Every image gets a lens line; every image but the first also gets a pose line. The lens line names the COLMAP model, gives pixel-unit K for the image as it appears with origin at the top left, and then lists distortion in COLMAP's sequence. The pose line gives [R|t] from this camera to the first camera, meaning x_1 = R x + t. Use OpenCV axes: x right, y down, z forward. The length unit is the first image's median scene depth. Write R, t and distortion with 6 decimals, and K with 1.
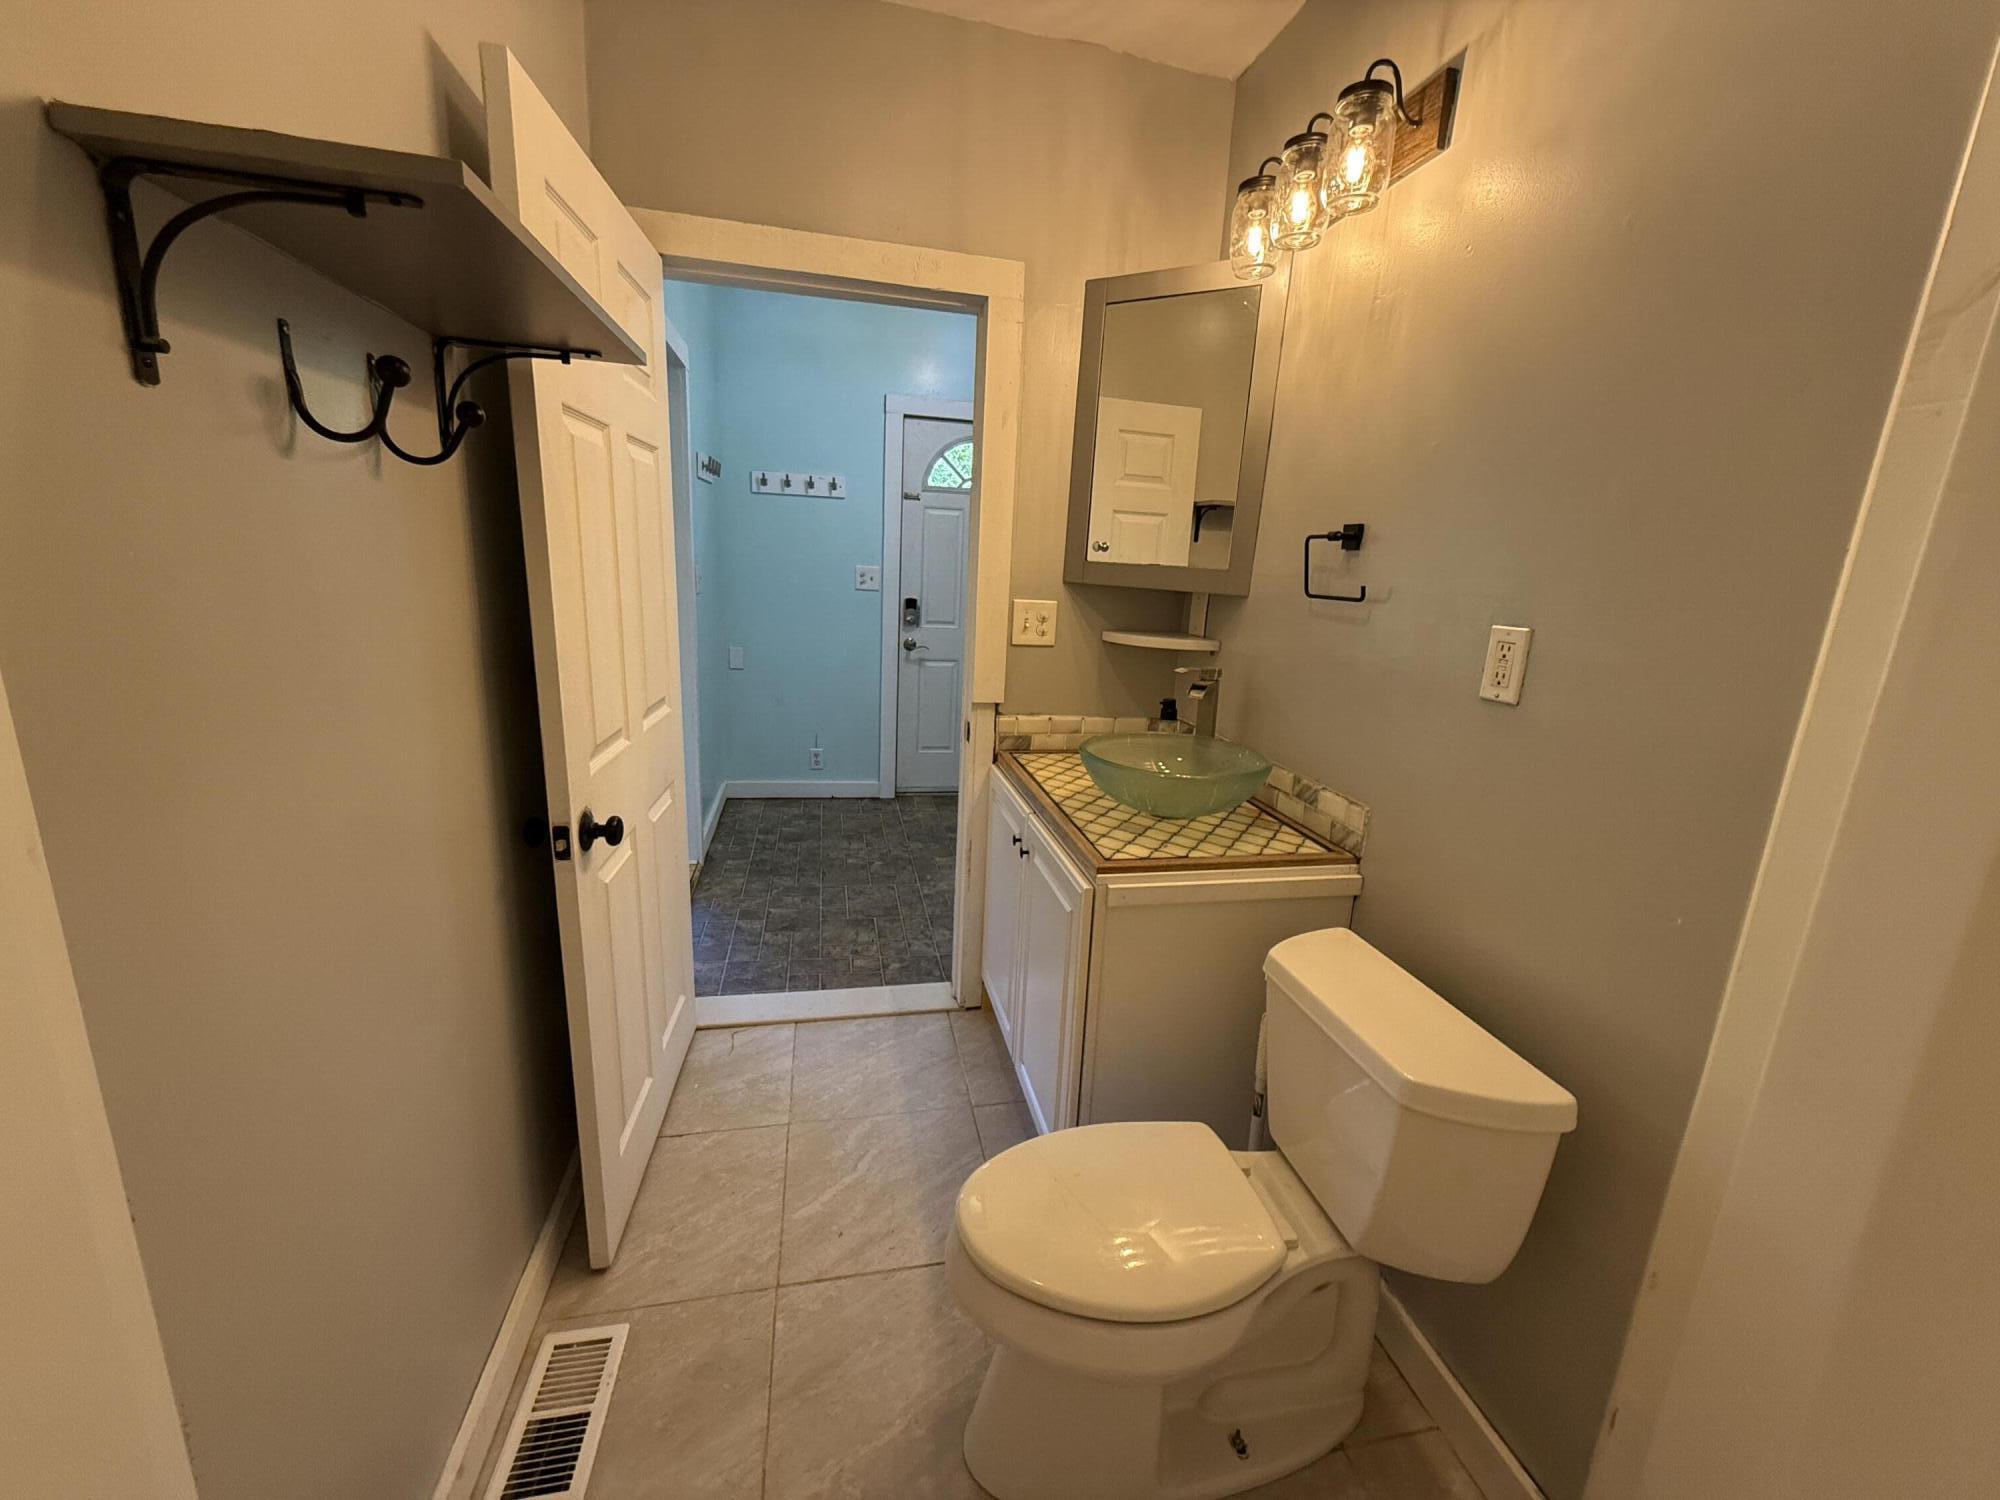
lens RADIAL K [[798.6, 0, 1011.0], [0, 798.6, 750.8], [0, 0, 1]] dist [-0.000928, 0.000388]
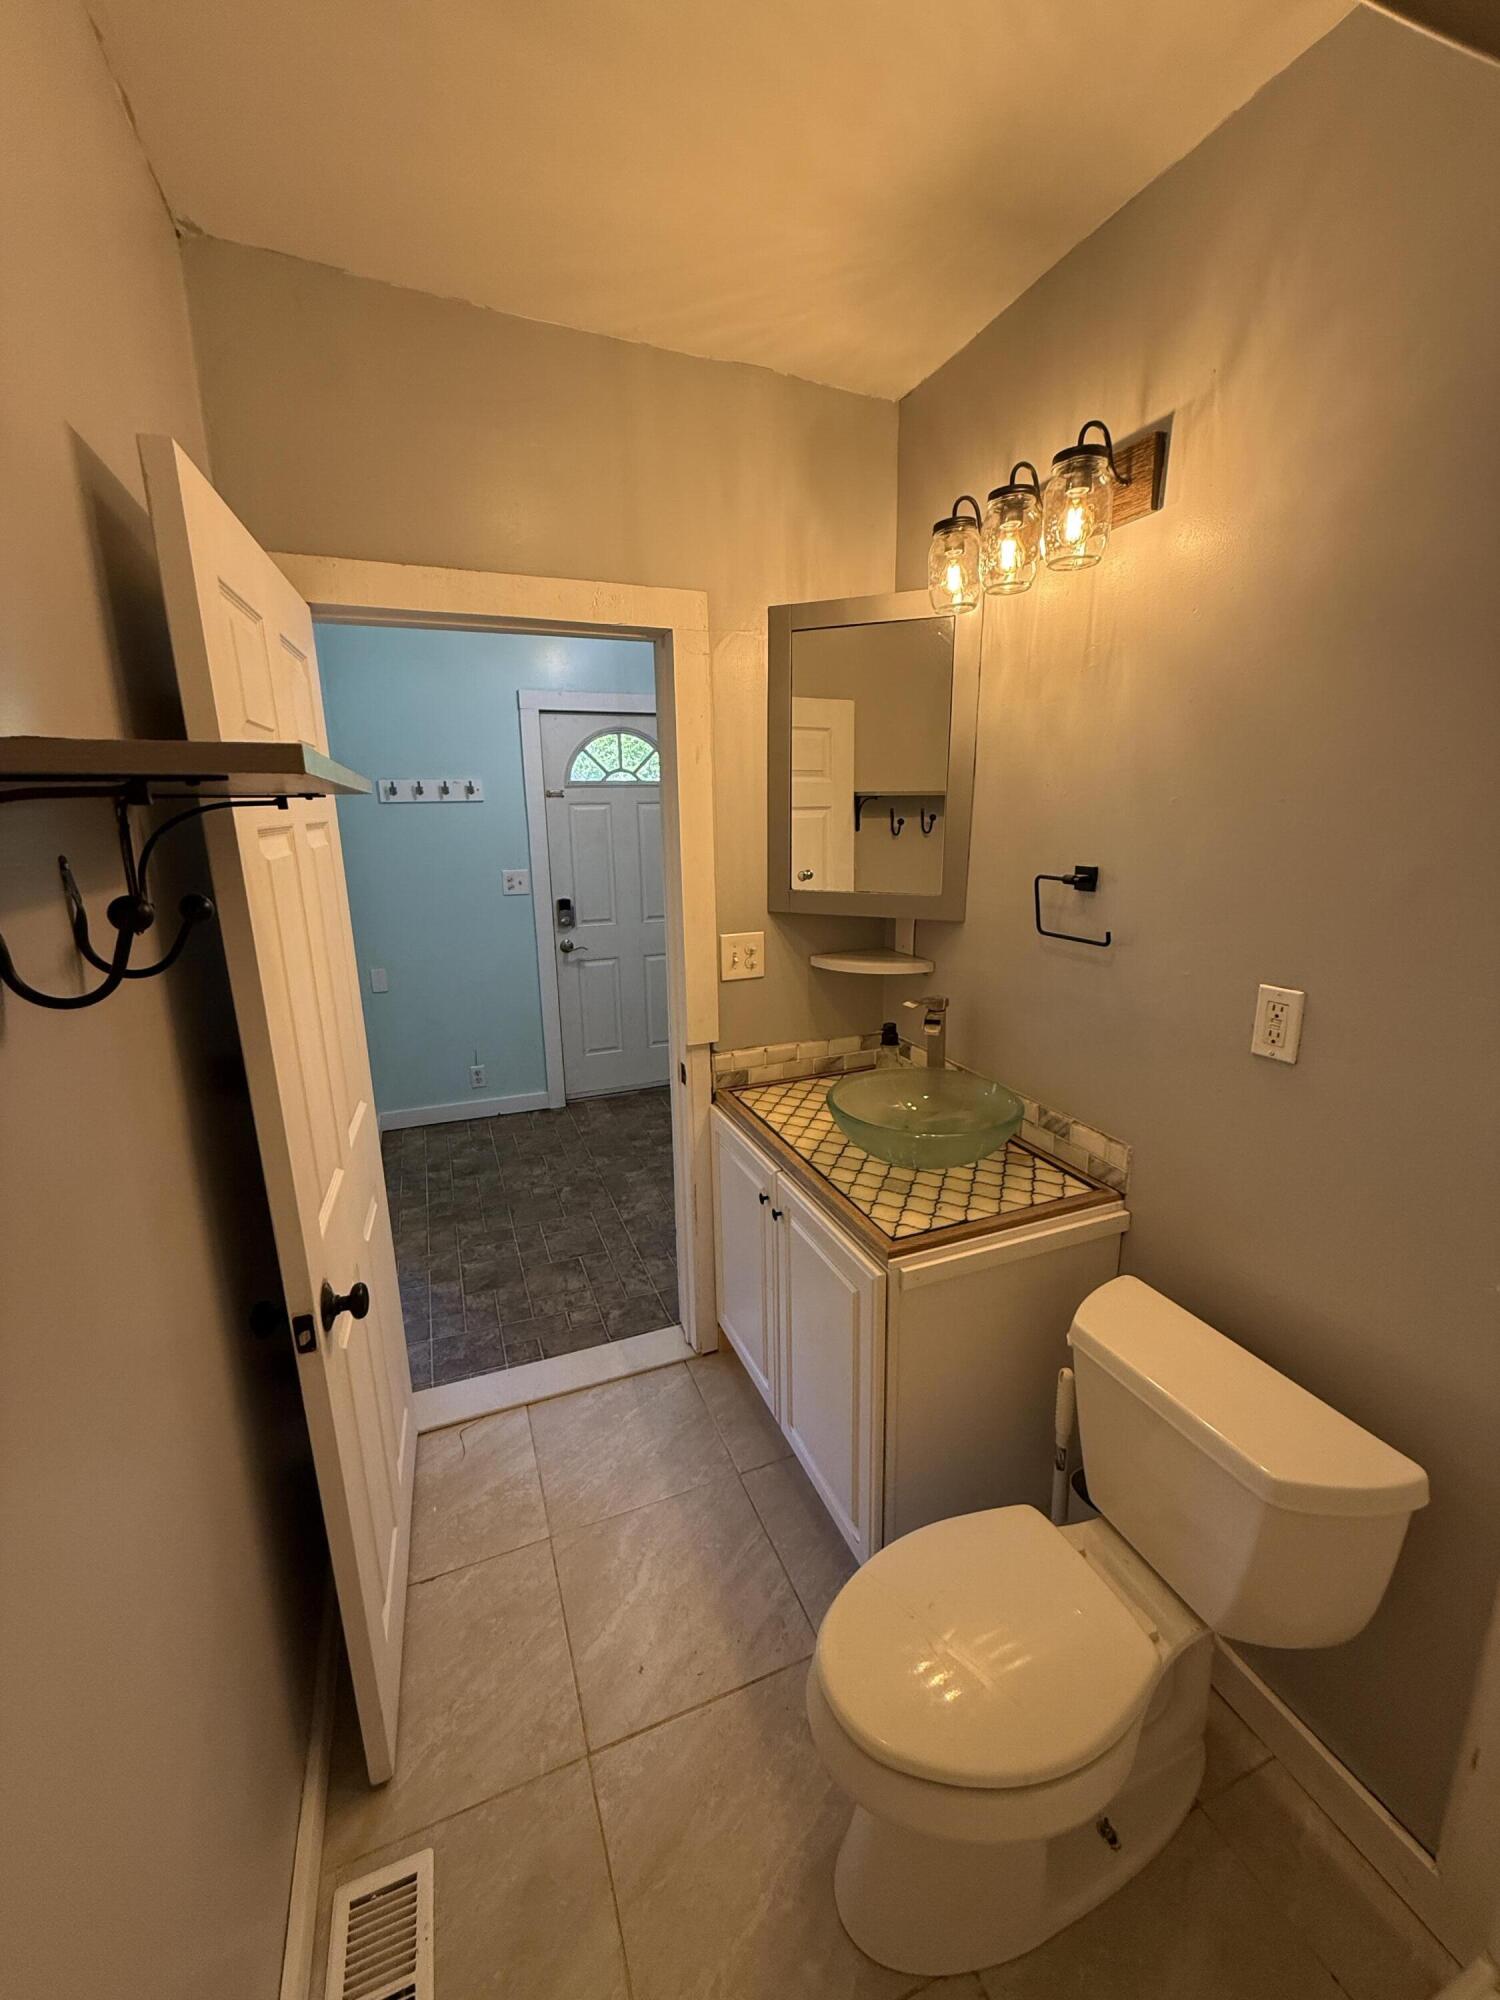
lens RADIAL K [[798.6, 0, 753.5], [0, 798.6, 994.2], [0, 0, 1]] dist [-0.000928, 0.000388]
pose [[0.984006, -0.101812, 0.146171, -0.119753], [0.101807, 0.994776, 0.007539, -0.139885], [-0.146175, 0.007463, 0.989231, 0.052265]]
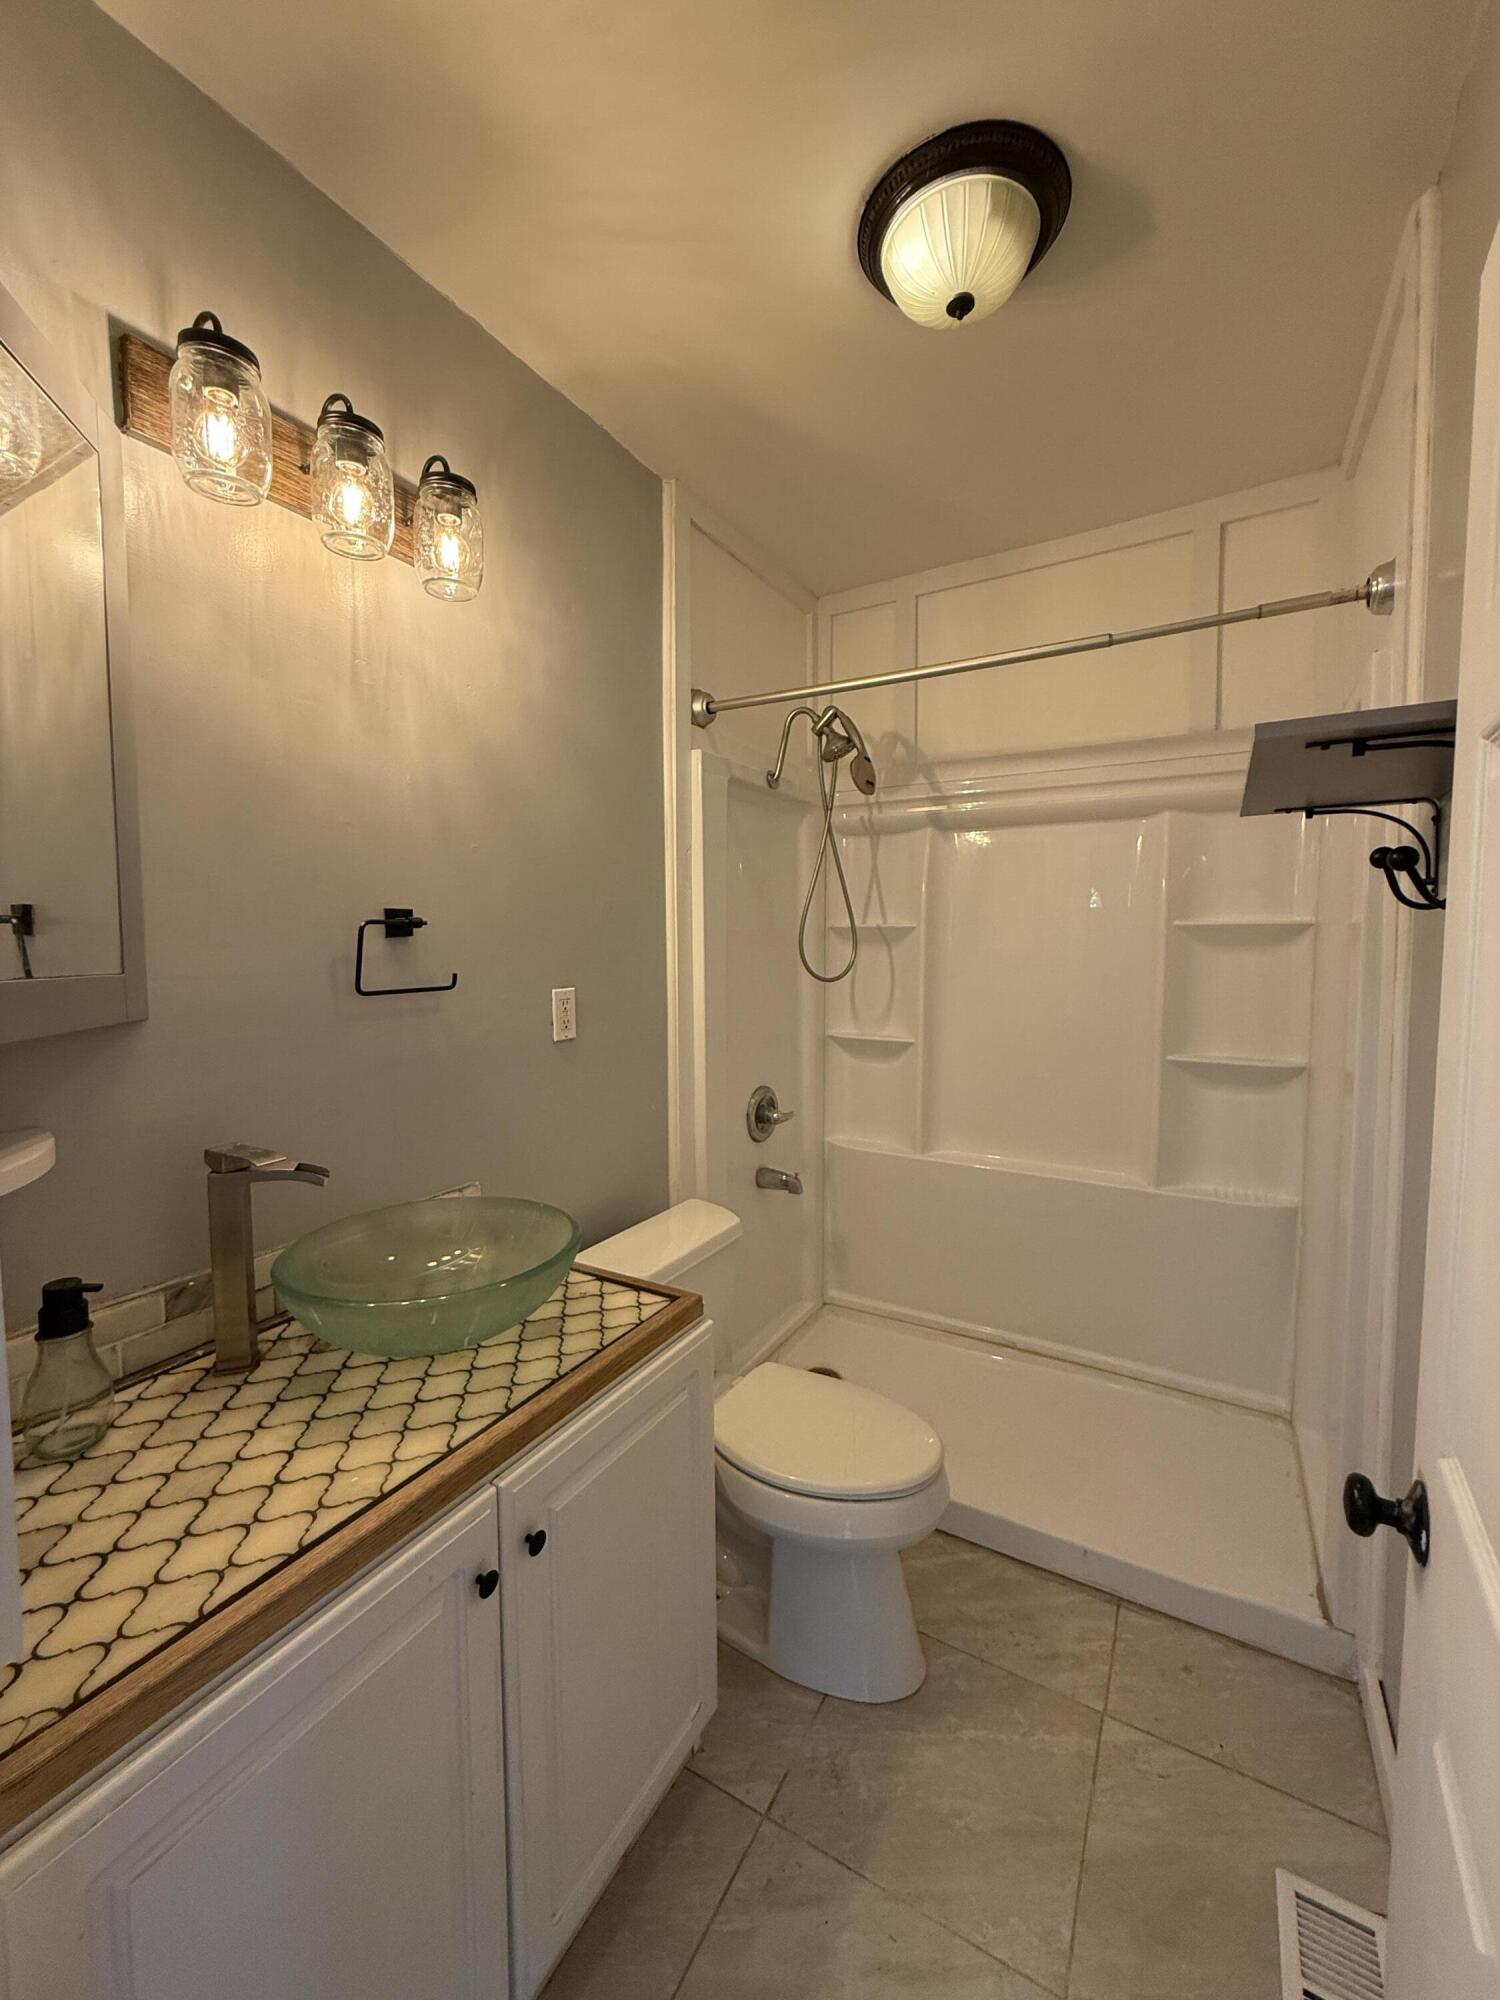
lens RADIAL K [[798.8, 0, 750.0], [0, 798.8, 1000.0], [0, 0, 1]] dist [0.001647, -0.000299]
pose [[-0.738504, -0.094641, 0.667574, -0.373293], [0.125974, 0.953298, 0.274506, -0.306768], [-0.662377, 0.286821, -0.692092, 1.113657]]
